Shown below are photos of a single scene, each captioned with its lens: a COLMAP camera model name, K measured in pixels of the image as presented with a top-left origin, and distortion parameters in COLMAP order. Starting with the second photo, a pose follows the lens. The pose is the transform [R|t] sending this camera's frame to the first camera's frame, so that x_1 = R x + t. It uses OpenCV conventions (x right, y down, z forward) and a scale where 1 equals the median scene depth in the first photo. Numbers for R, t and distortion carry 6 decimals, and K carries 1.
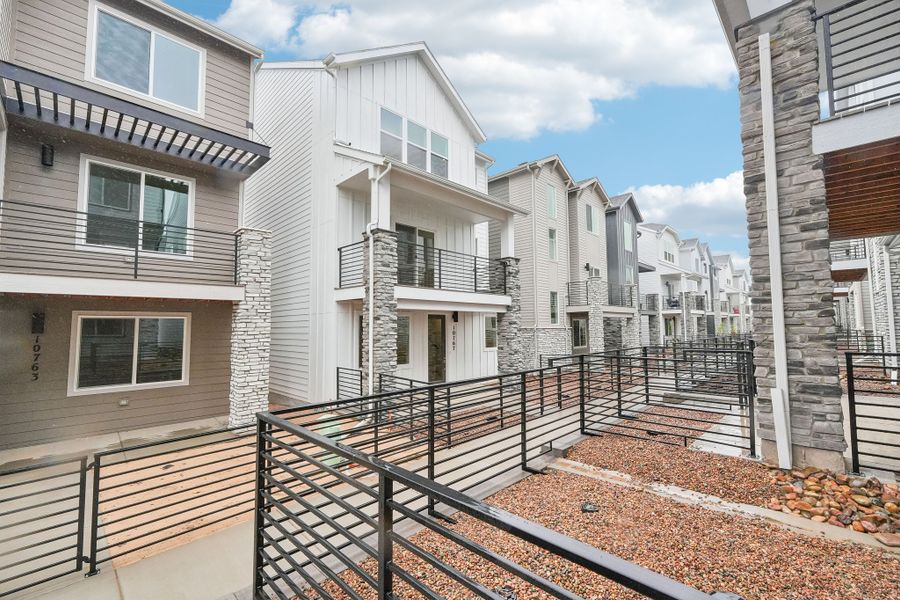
lens RADIAL K [[387.6, 0, 460.0], [0, 387.6, 302.2], [0, 0, 1]] dist [-0.002402, 0.001340]
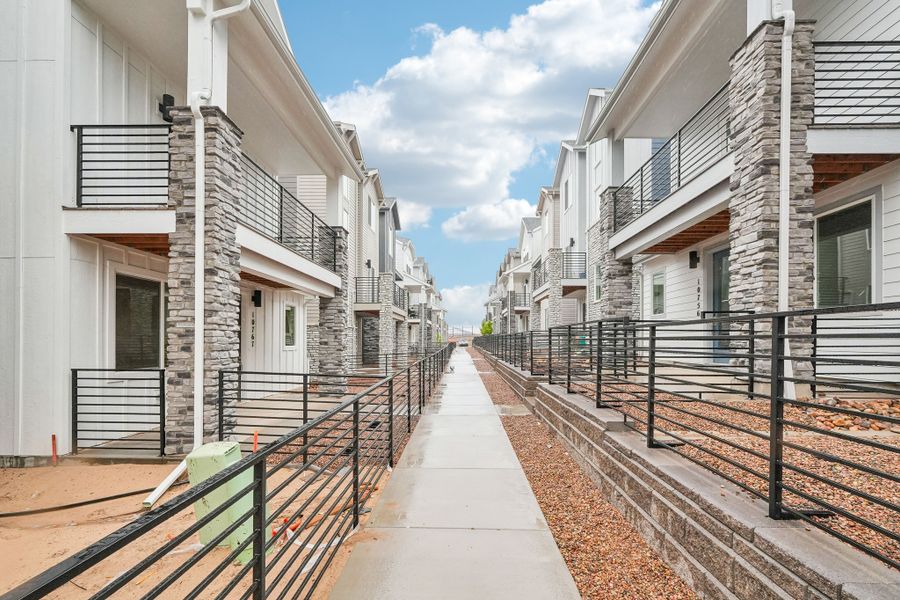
lens RADIAL K [[387.6, 0, 450.2], [0, 387.6, 339.0], [0, 0, 1]] dist [-0.002402, 0.001340]
pose [[0.733447, 0.012018, 0.679641, -0.328775], [-0.048145, 0.998251, 0.034305, 0.098610], [-0.678040, -0.057882, 0.732743, 0.347089]]
